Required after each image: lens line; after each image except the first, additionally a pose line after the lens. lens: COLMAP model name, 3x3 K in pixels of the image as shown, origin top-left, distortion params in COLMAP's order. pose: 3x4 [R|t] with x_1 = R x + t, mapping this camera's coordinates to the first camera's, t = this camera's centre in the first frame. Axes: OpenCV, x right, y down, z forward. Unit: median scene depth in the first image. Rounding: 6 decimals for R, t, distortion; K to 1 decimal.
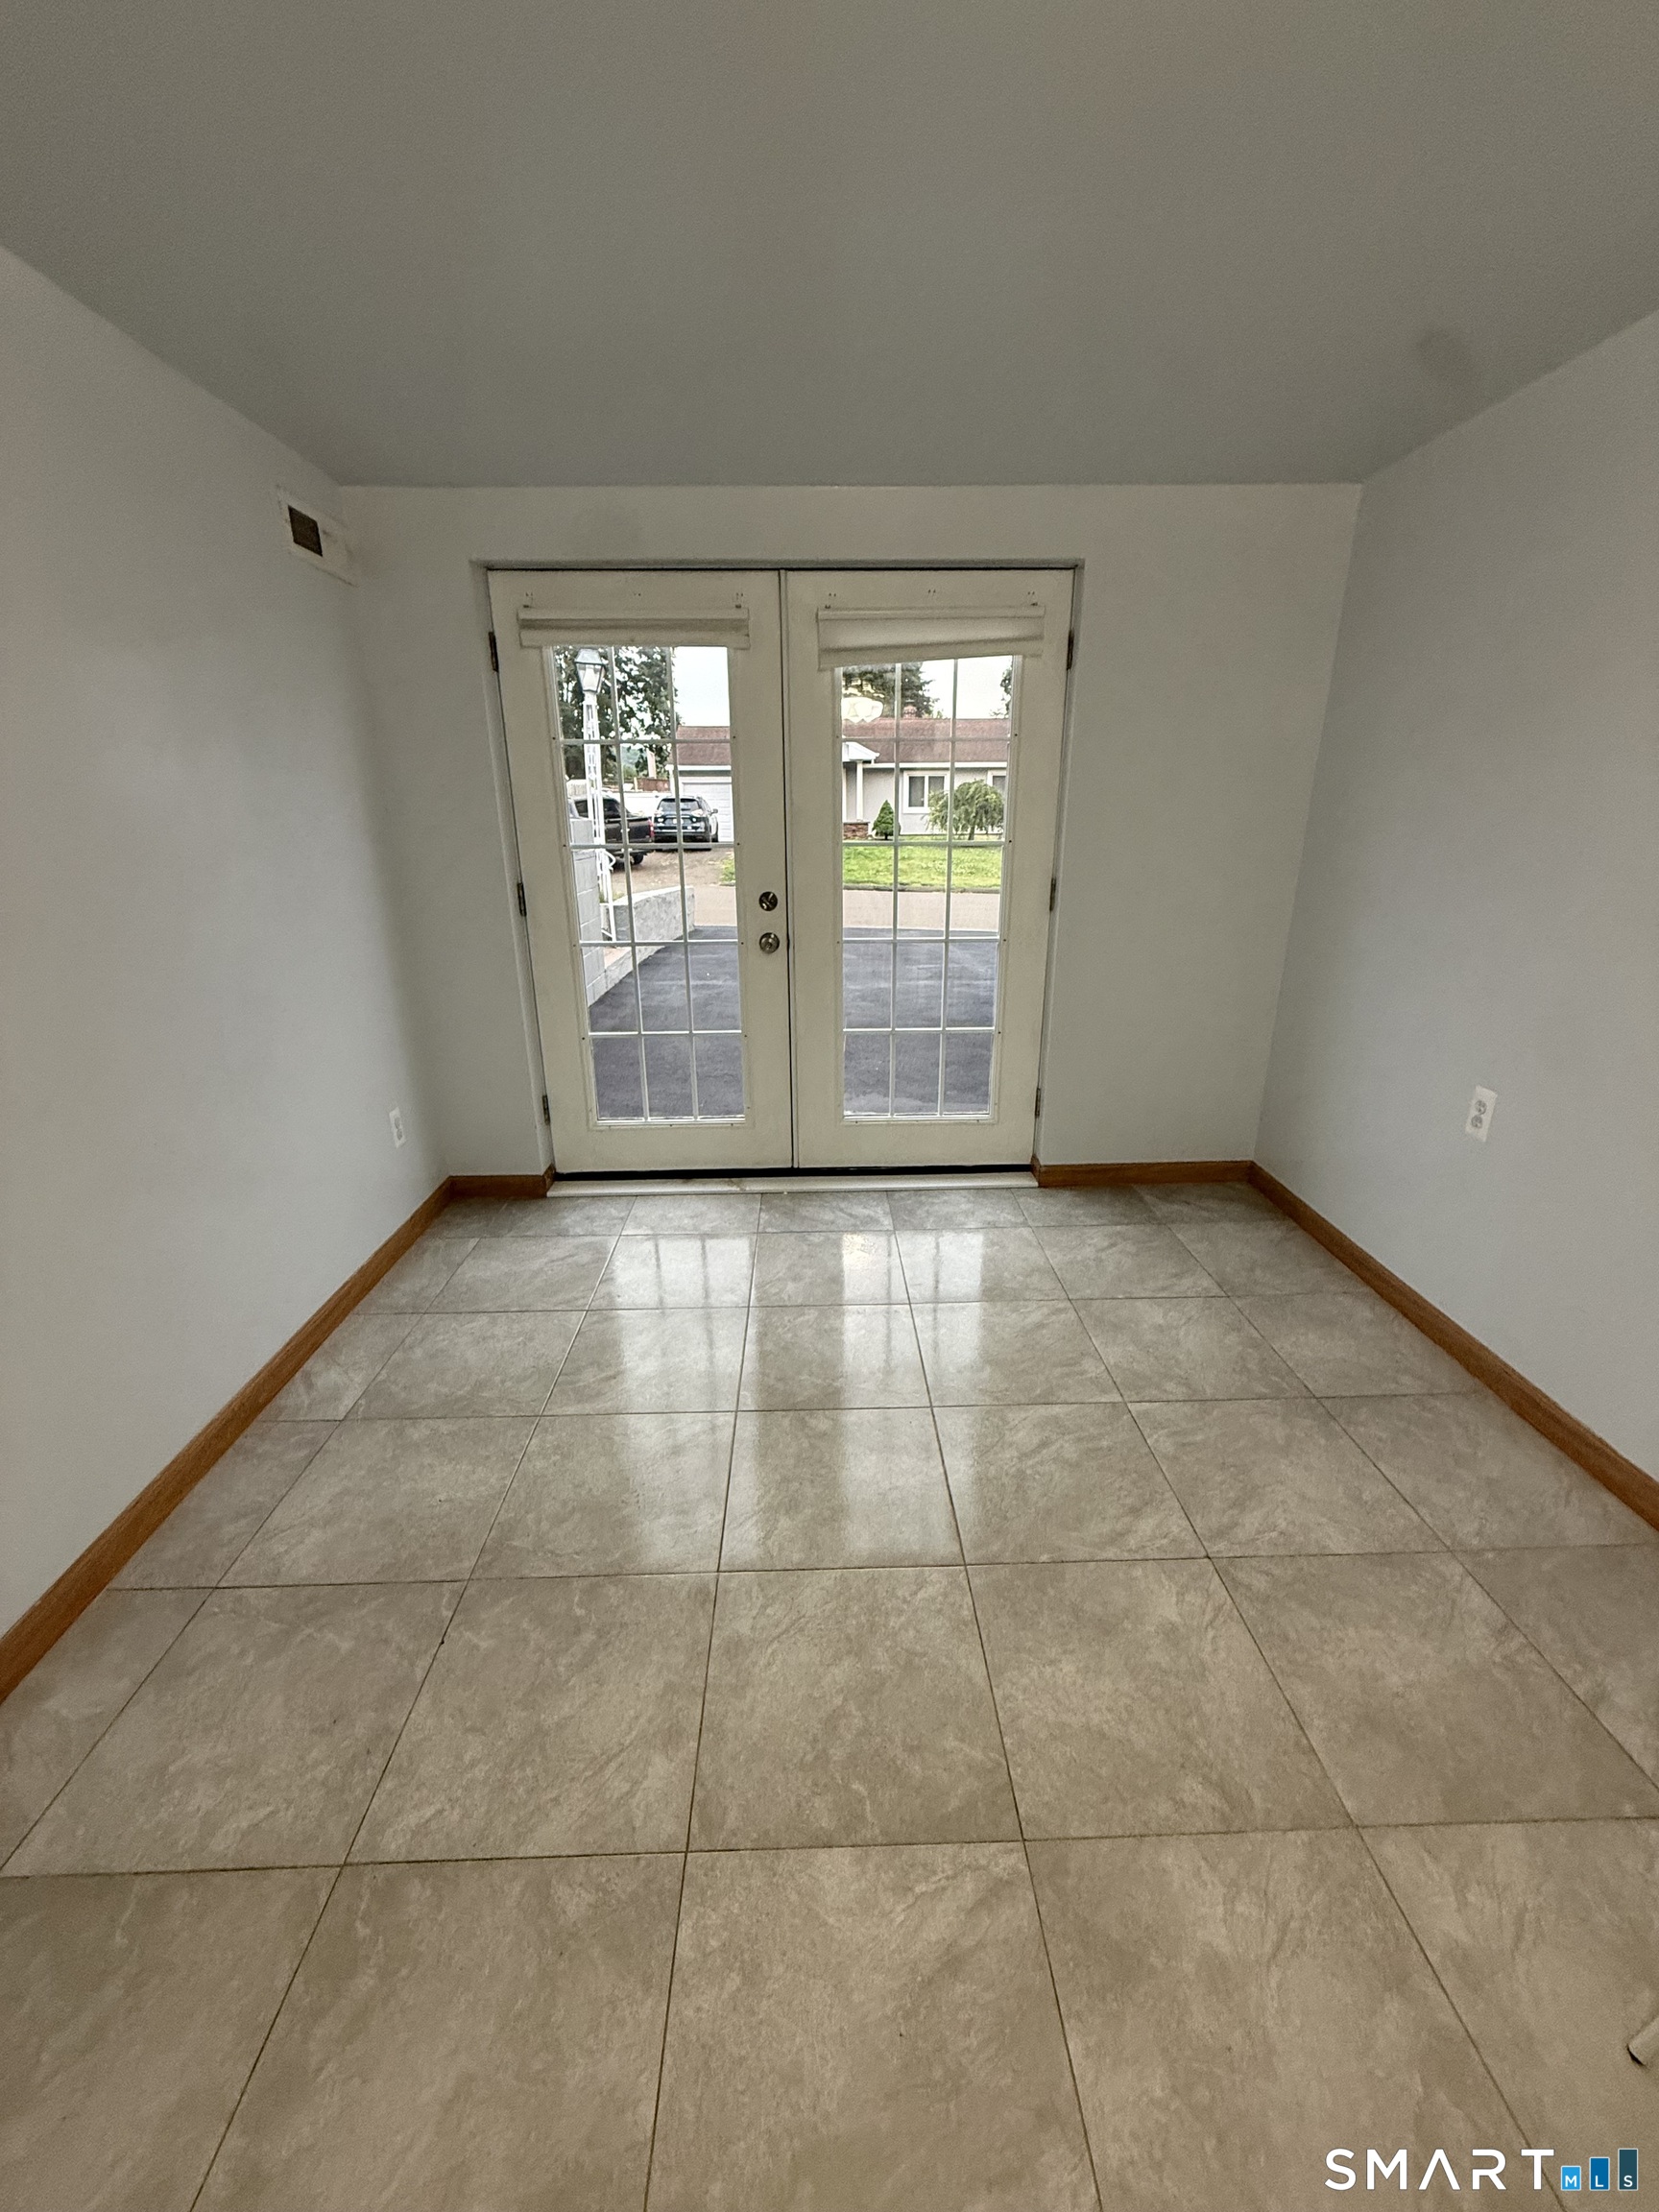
lens RADIAL K [[892.0, 0, 827.8], [0, 892.0, 1106.5], [0, 0, 1]] dist [-0.000374, -0.000180]
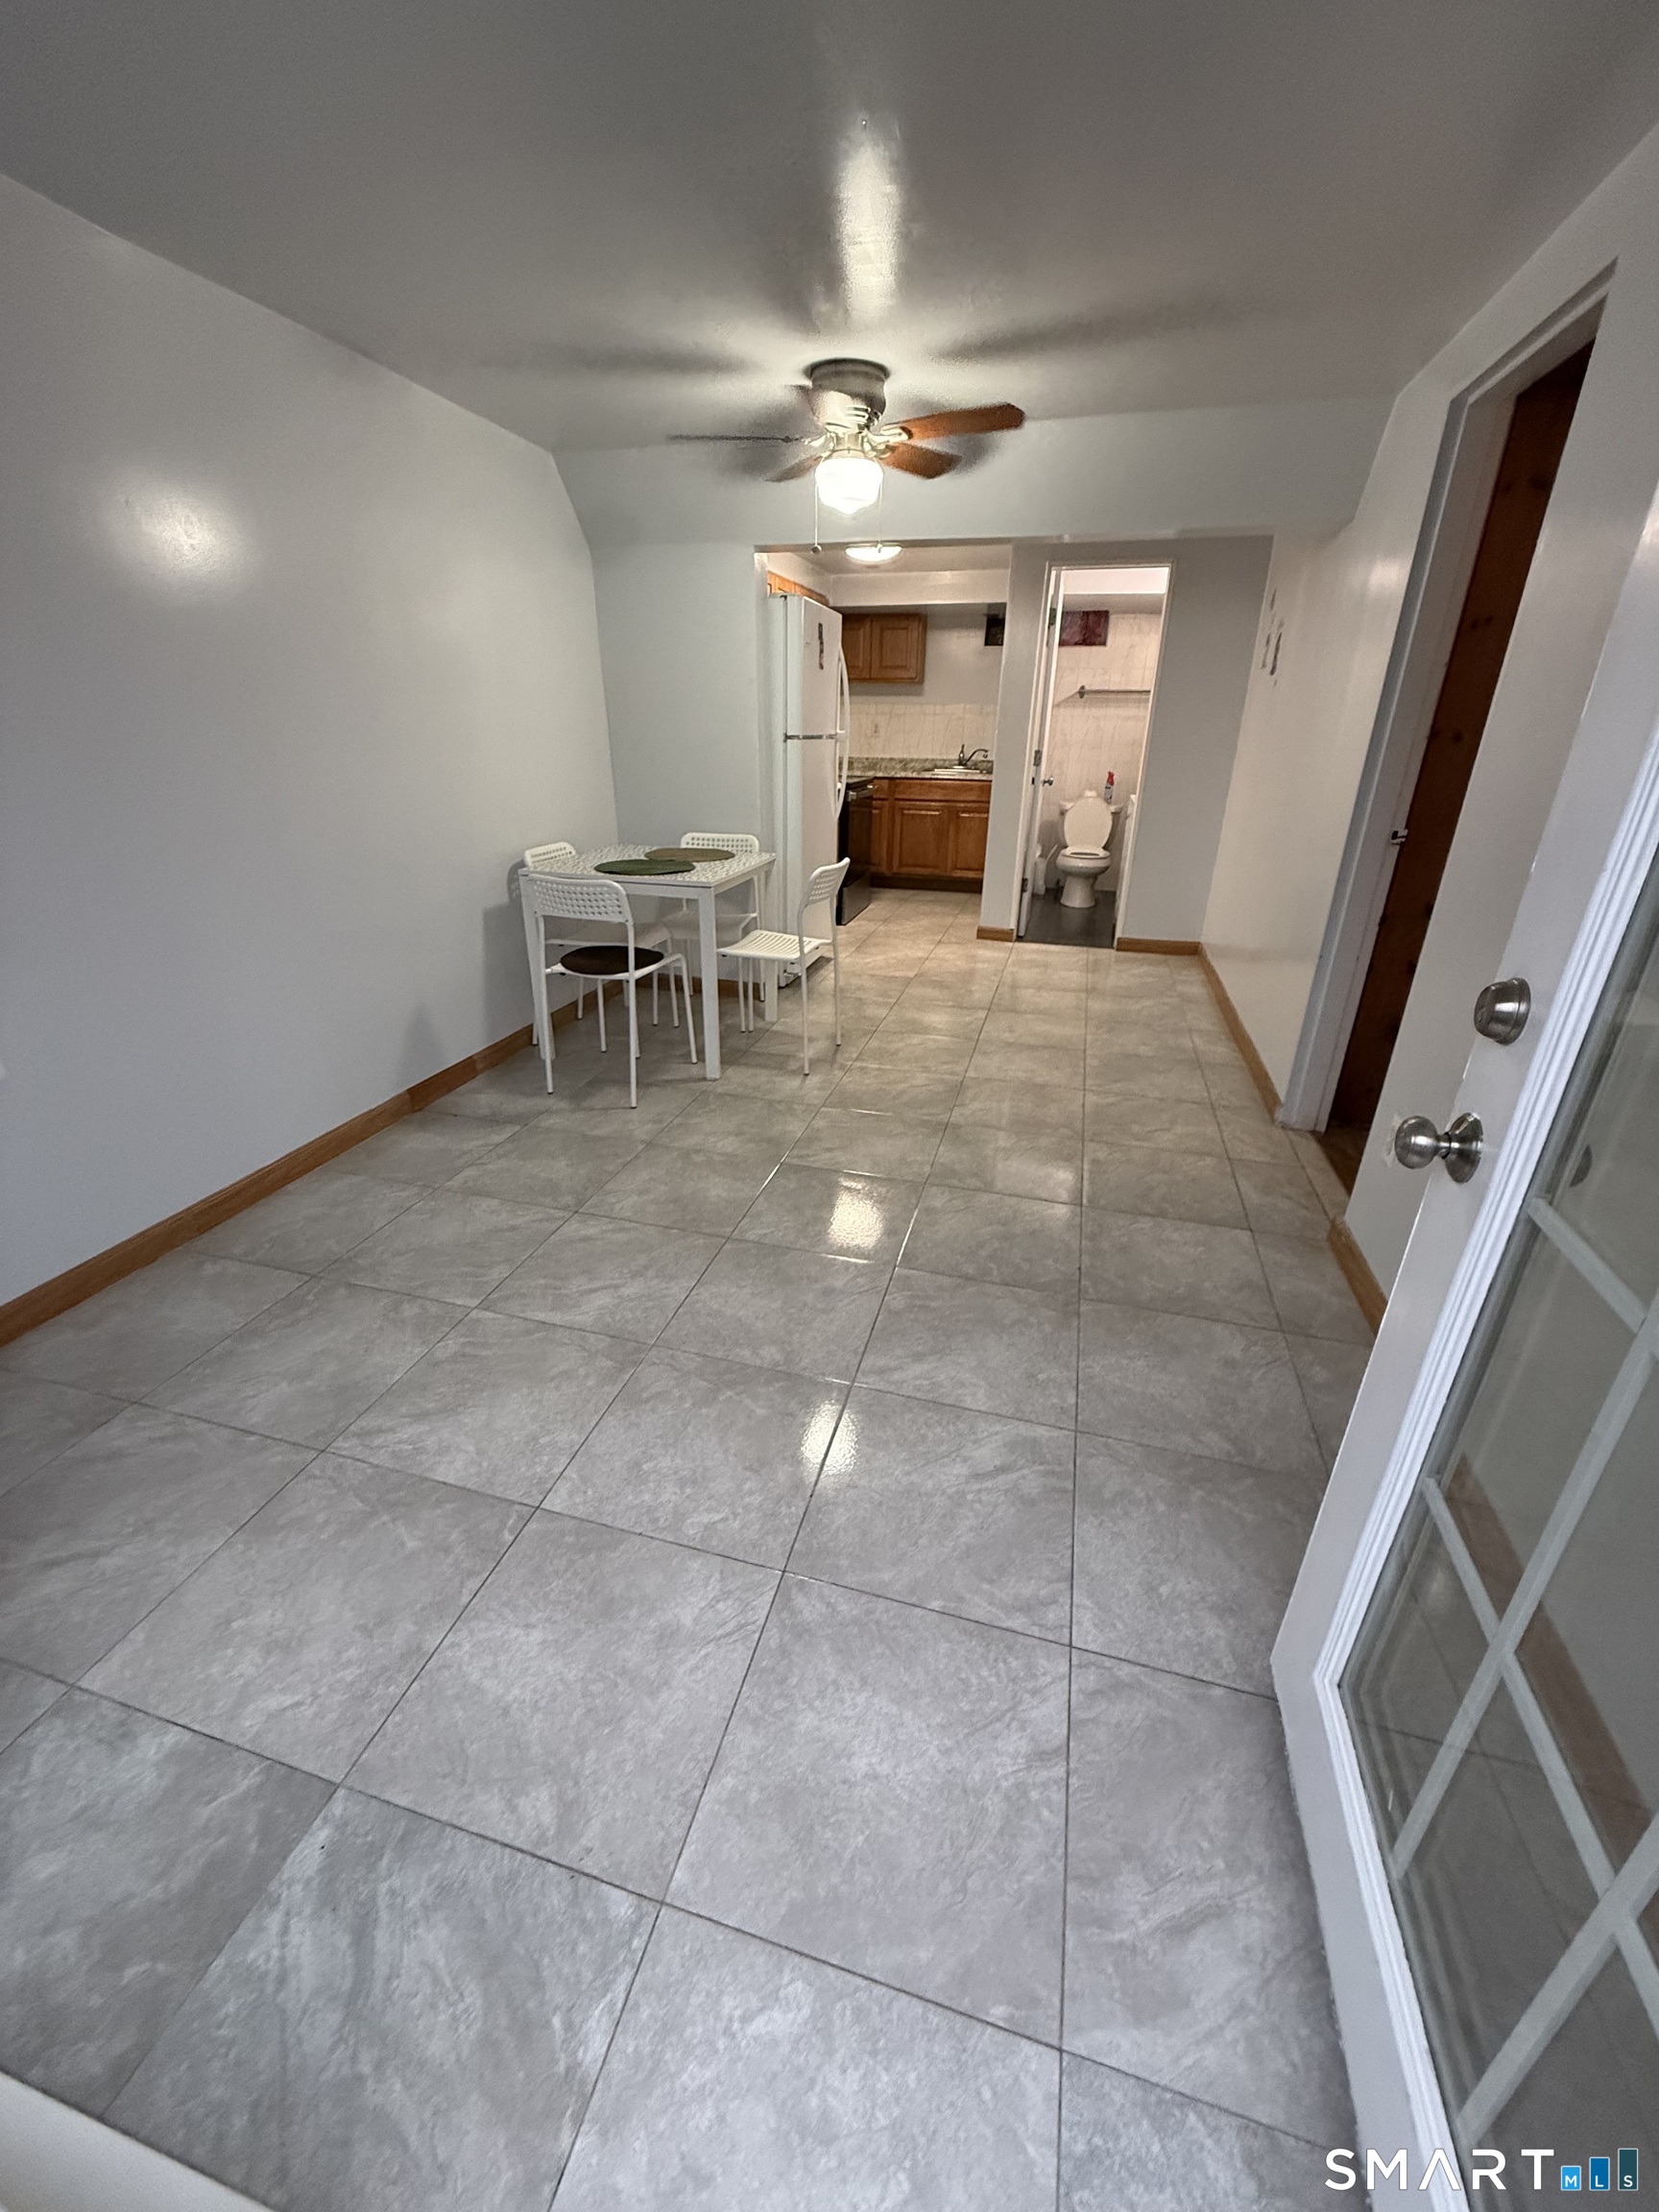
lens RADIAL K [[892.0, 0, 819.6], [0, 892.0, 1107.6], [0, 0, 1]] dist [-0.000374, -0.000180]
pose [[-0.955833, -0.123132, 0.266874, -0.302378], [0.085205, 0.752930, 0.652561, -0.501303], [-0.281289, 0.646479, -0.709184, 1.602300]]
